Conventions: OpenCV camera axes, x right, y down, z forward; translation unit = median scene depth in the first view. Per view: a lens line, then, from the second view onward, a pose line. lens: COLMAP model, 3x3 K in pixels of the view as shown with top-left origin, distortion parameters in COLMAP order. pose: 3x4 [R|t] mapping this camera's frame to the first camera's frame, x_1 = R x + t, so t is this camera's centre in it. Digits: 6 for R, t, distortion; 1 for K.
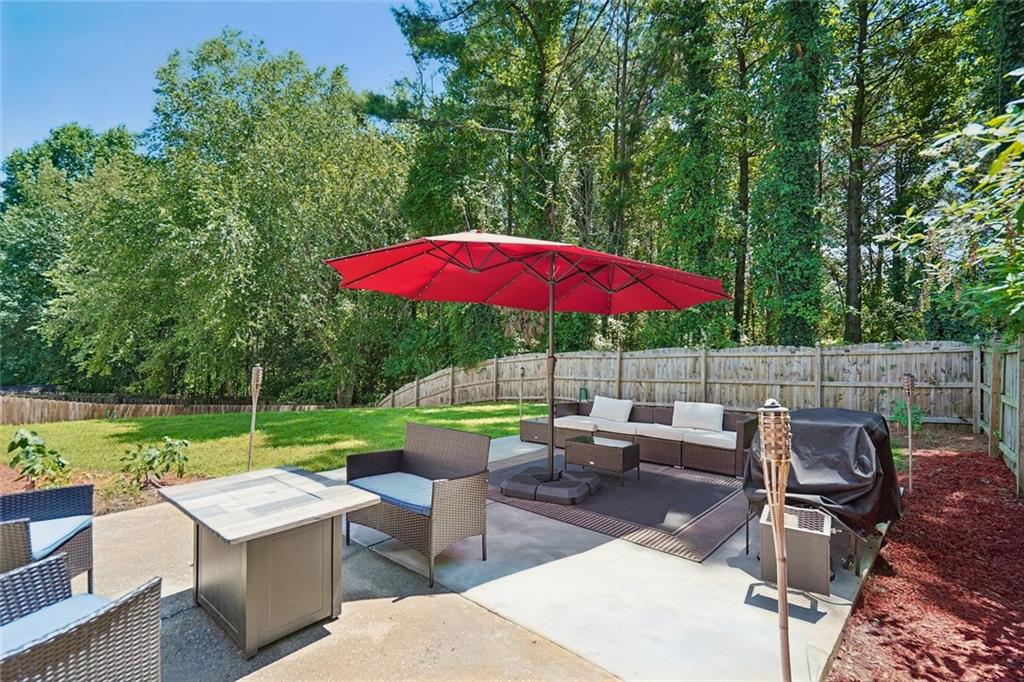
lens RADIAL K [[493.5, 0, 511.4], [0, 493.5, 360.3], [0, 0, 1]] dist [-0.001512, 0.000946]
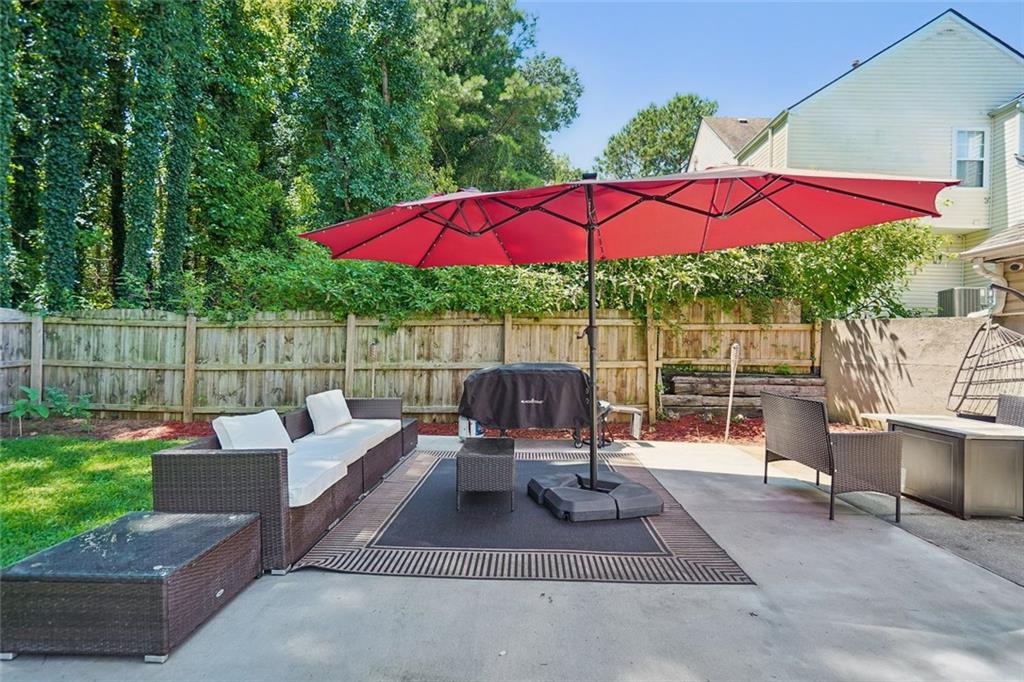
lens RADIAL K [[493.5, 0, 511.4], [0, 493.5, 360.3], [0, 0, 1]] dist [-0.001512, 0.000946]
pose [[-0.644183, -0.036081, 0.764020, -0.251114], [-0.029465, 0.999316, 0.022350, 0.002651], [-0.764304, -0.008115, -0.644806, 0.906043]]
